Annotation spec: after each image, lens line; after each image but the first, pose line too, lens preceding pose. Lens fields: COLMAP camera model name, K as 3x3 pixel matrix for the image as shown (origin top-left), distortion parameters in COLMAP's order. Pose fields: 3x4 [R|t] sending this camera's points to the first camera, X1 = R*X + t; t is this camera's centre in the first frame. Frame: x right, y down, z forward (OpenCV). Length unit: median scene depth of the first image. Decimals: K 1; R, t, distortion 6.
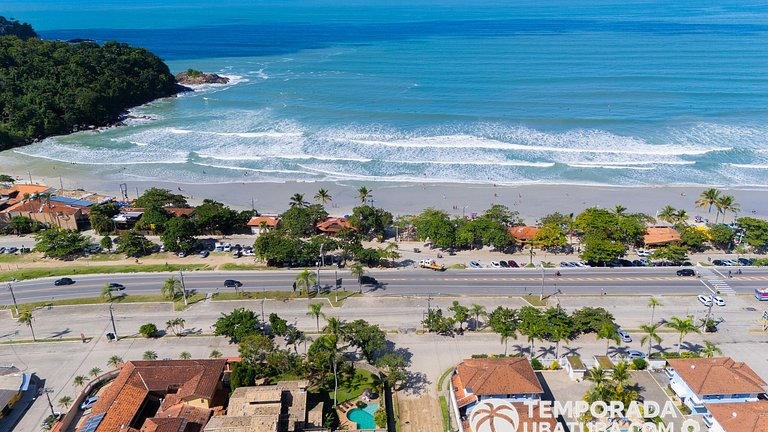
lens RADIAL K [[563.0, 0, 389.0], [0, 563.0, 213.6], [0, 0, 1]] dist [0.044400, -0.027183]
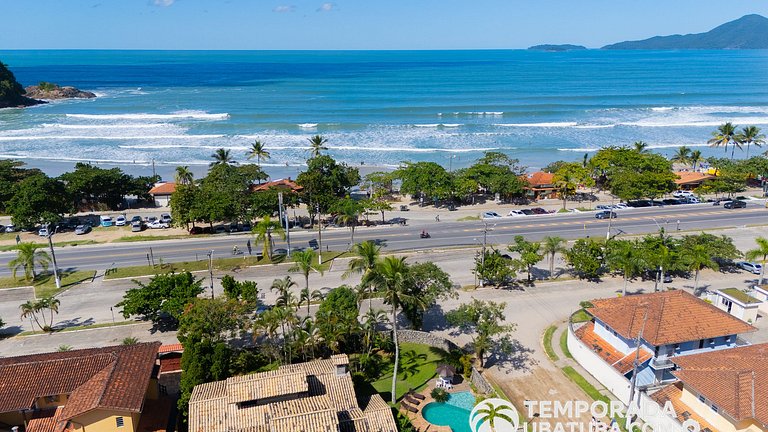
lens RADIAL K [[563.0, 0, 384.5], [0, 563.0, 216.1], [0, 0, 1]] dist [0.044400, -0.027183]
pose [[0.977354, -0.057932, 0.203529, -0.142720], [0.075108, 0.994143, -0.077705, 0.152064], [-0.197835, 0.091232, 0.975981, 0.350197]]
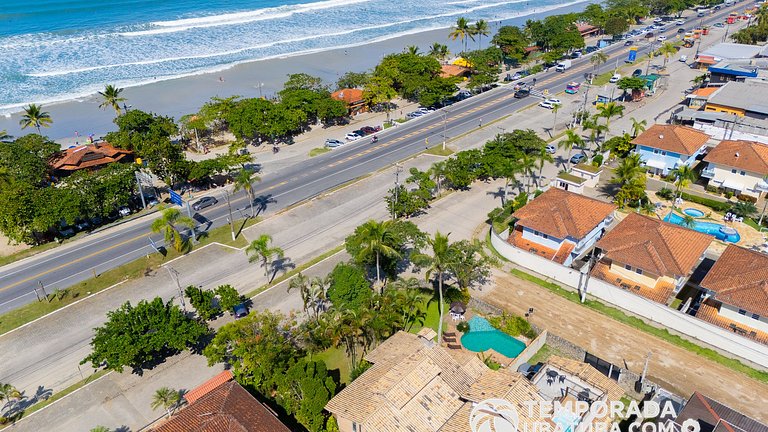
lens RADIAL K [[563.0, 0, 386.9], [0, 563.0, 220.9], [0, 0, 1]] dist [0.044400, -0.027183]
pose [[0.703918, -0.347462, 0.619492, -0.337572], [0.266847, 0.937655, 0.222700, 0.042876], [-0.658250, 0.008546, 0.752751, 0.415236]]
